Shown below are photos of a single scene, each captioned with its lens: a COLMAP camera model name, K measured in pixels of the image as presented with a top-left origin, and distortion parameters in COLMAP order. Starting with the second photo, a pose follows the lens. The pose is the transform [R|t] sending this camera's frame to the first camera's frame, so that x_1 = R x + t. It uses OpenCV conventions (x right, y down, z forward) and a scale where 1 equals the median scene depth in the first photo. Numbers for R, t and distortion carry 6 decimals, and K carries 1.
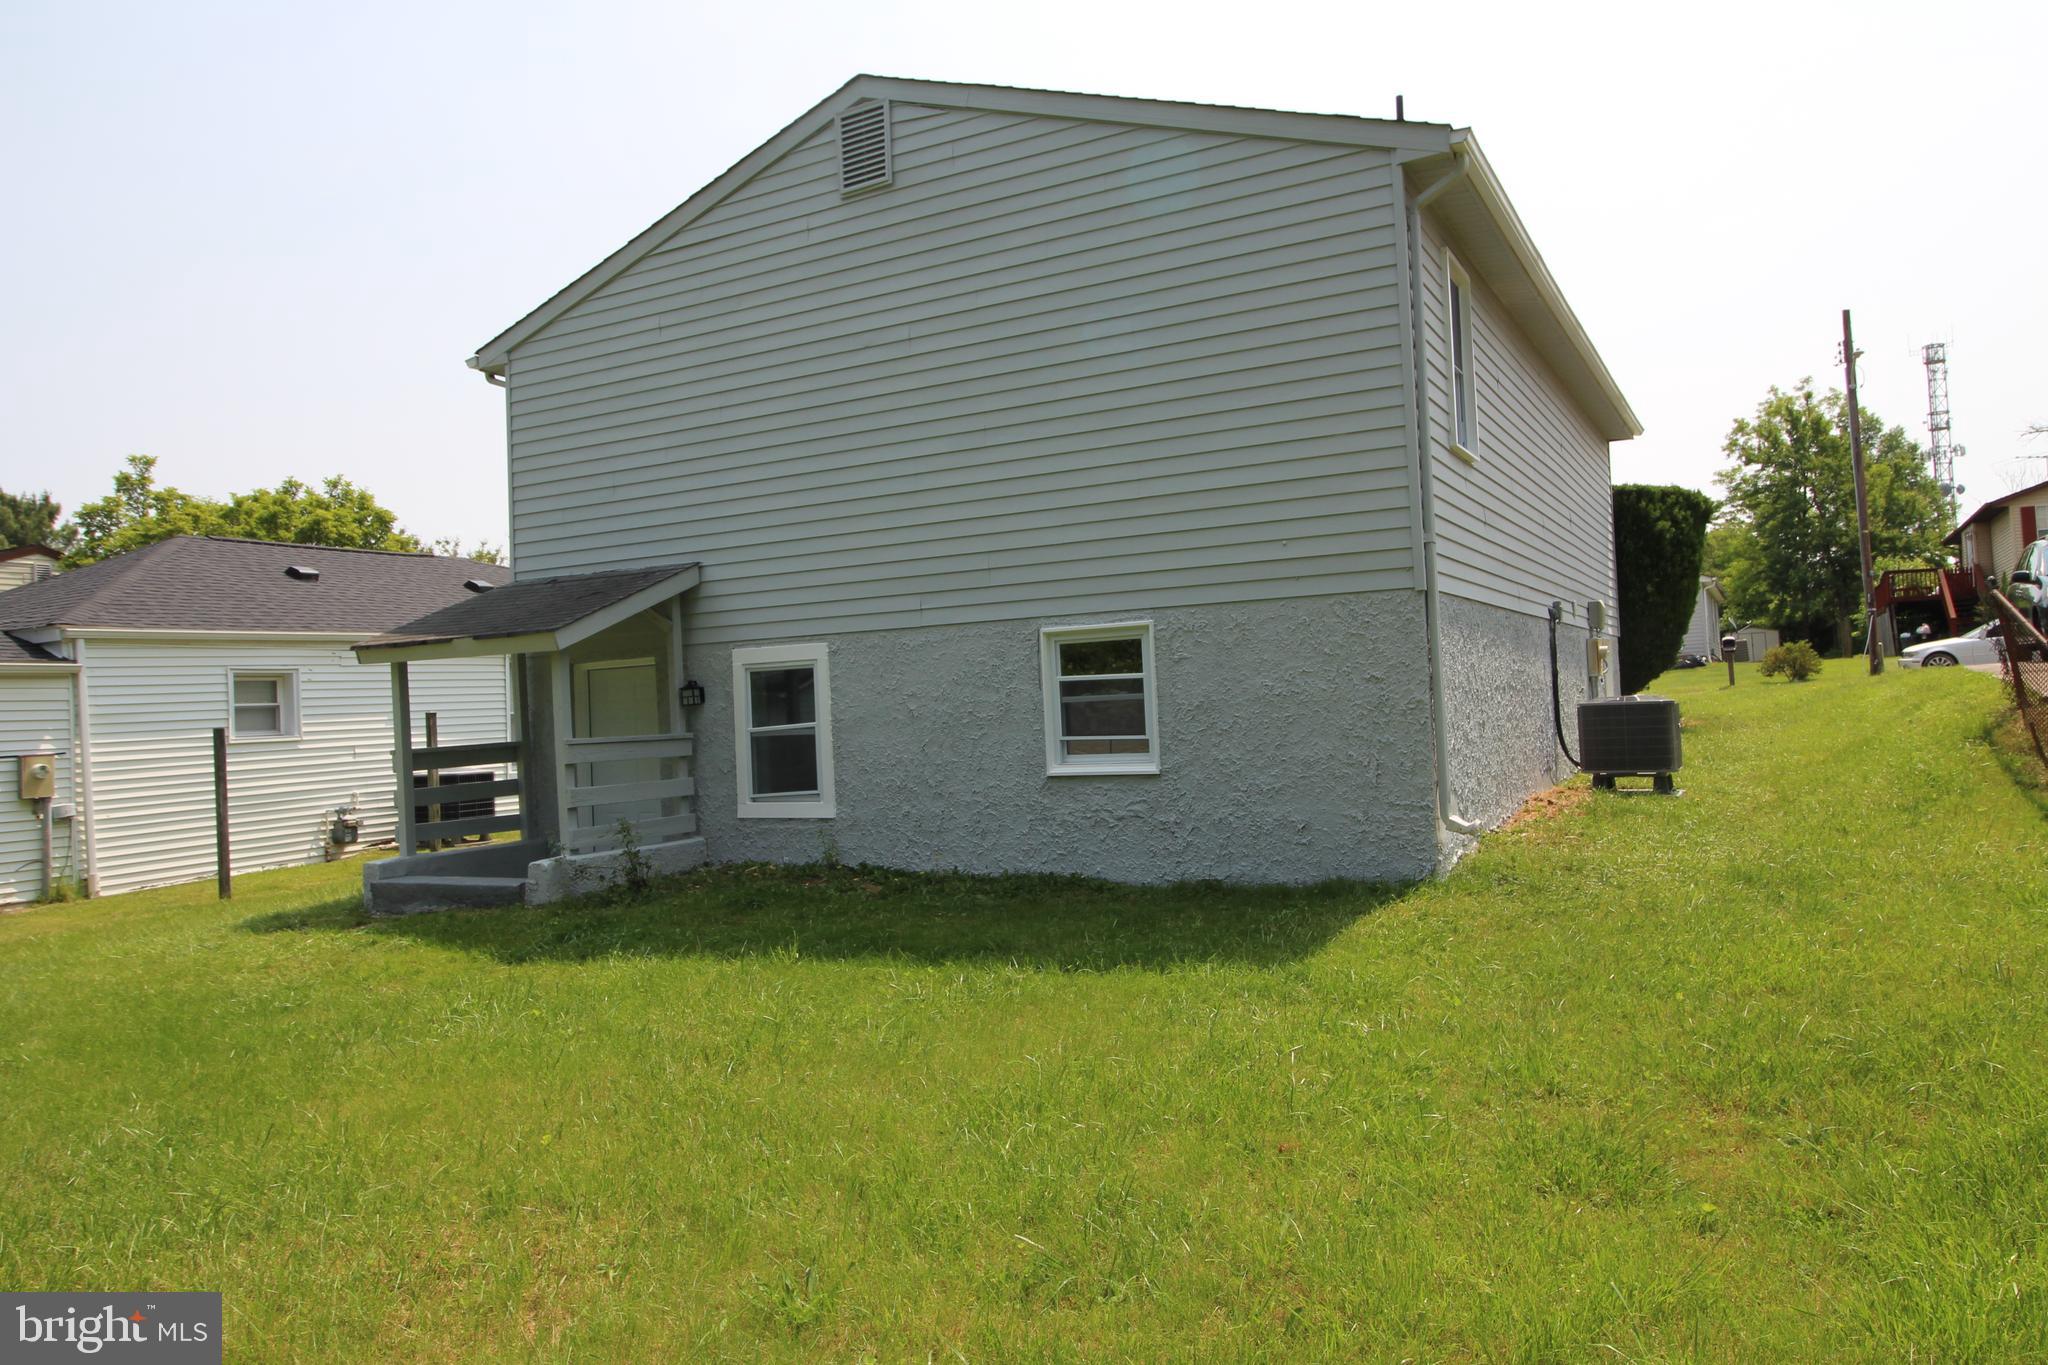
lens RADIAL K [[1411.4, 0, 1023.6], [0, 1411.4, 671.4], [0, 0, 1]] dist [0.003954, -0.005890]
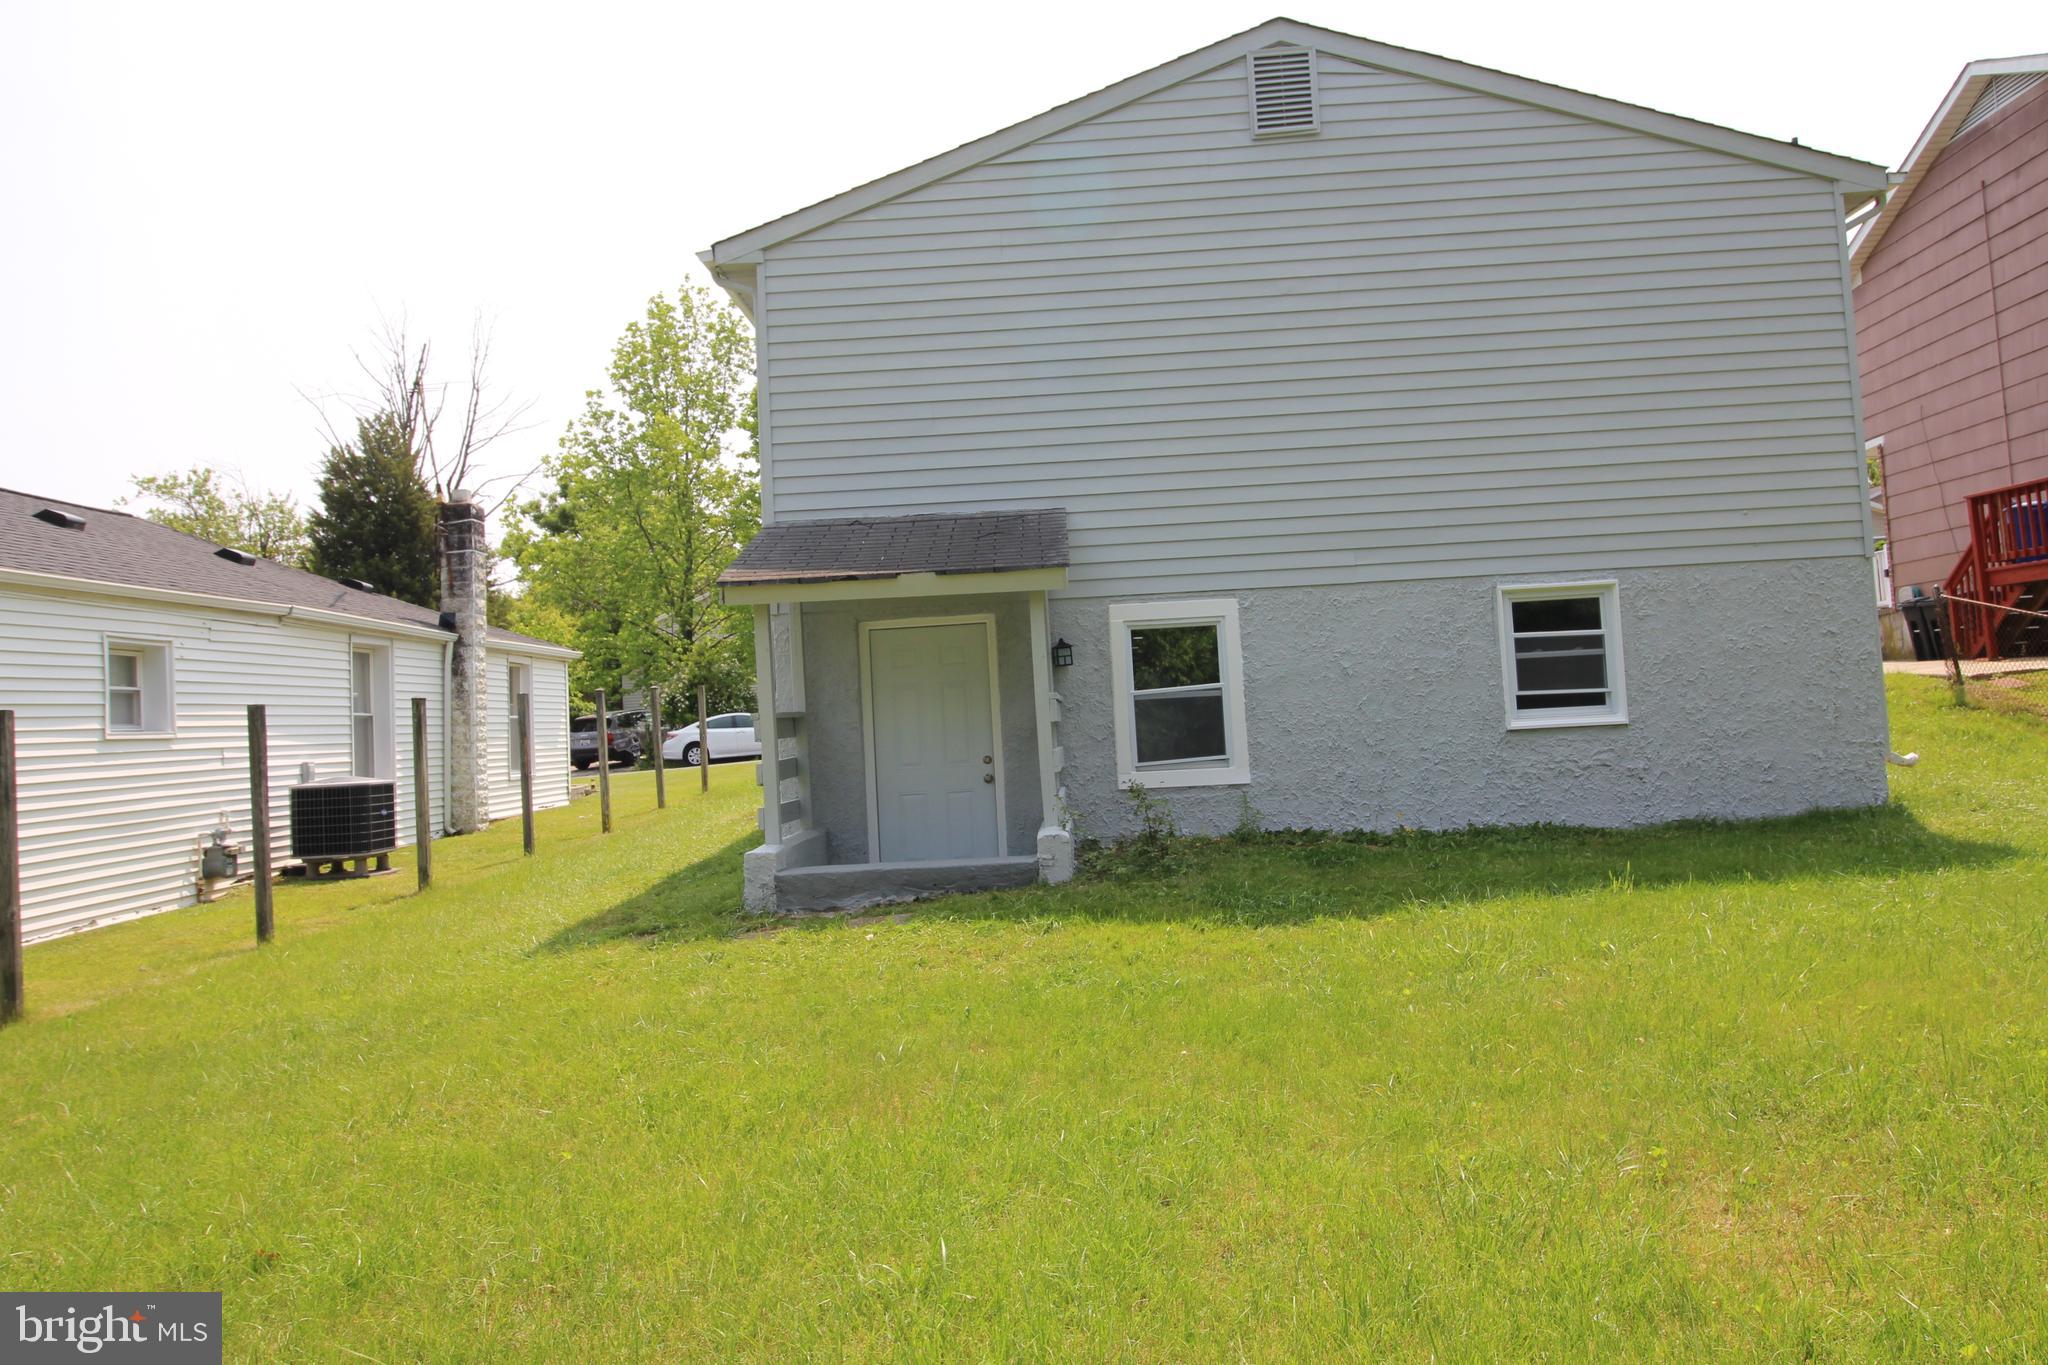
lens RADIAL K [[1411.4, 0, 1019.8], [0, 1411.4, 666.7], [0, 0, 1]] dist [0.003954, -0.005890]
pose [[0.894664, 0.015604, 0.446467, -0.713630], [0.000725, 0.999338, -0.036380, 0.061543], [-0.446739, 0.032872, 0.894060, 0.226707]]
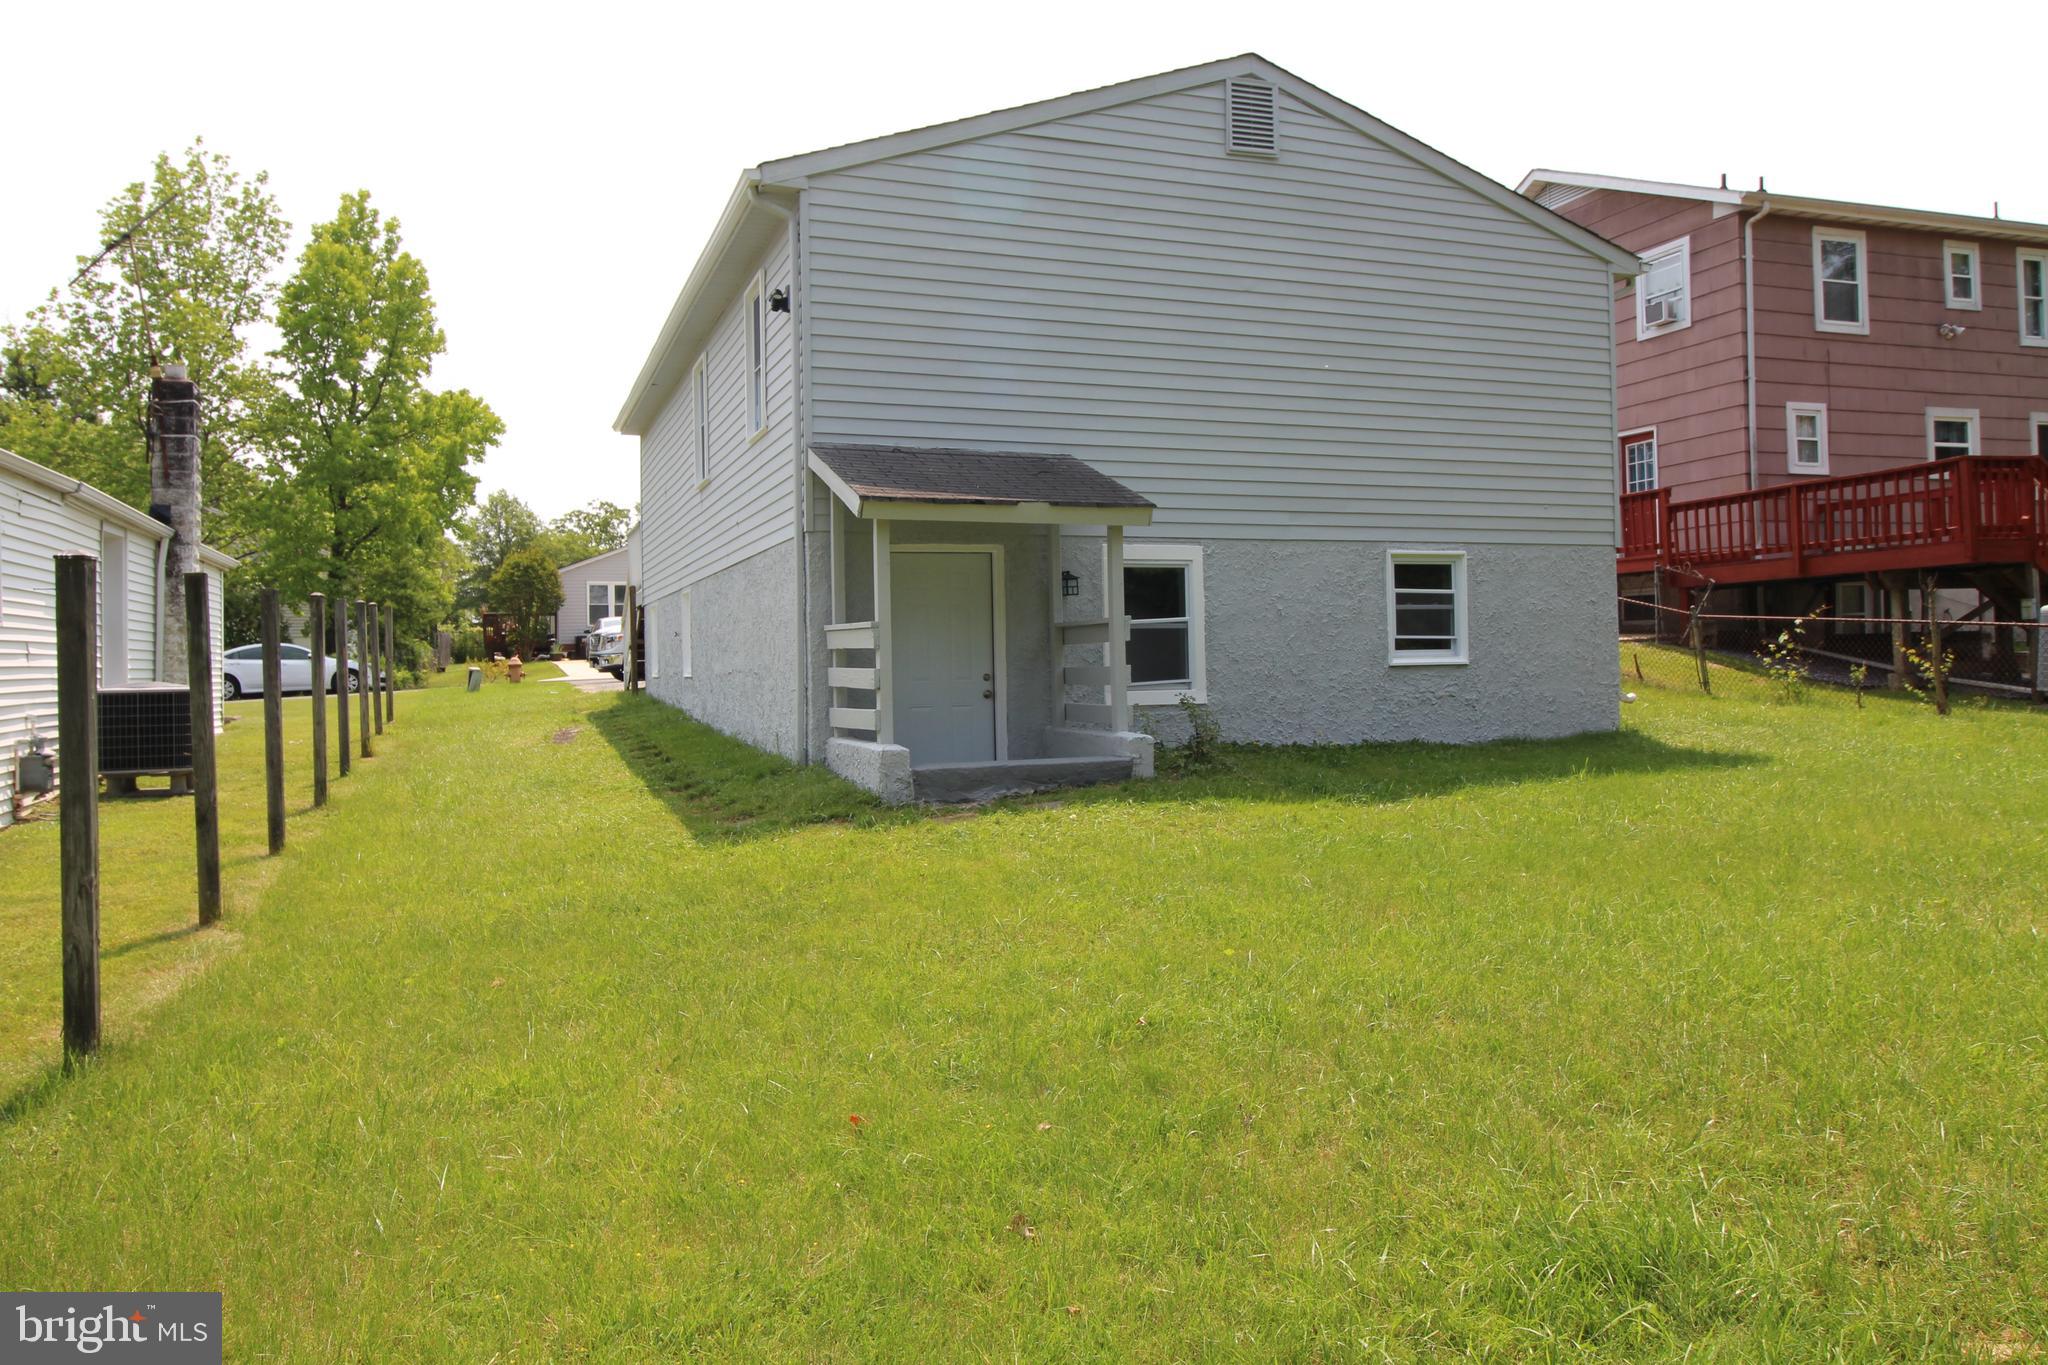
lens RADIAL K [[1411.4, 0, 1015.8], [0, 1411.4, 671.7], [0, 0, 1]] dist [0.003954, -0.005890]
pose [[0.648997, 0.028852, 0.760244, -1.110219], [-0.030890, 0.999456, -0.011560, 0.098795], [-0.760164, -0.015982, 0.649535, 0.400469]]
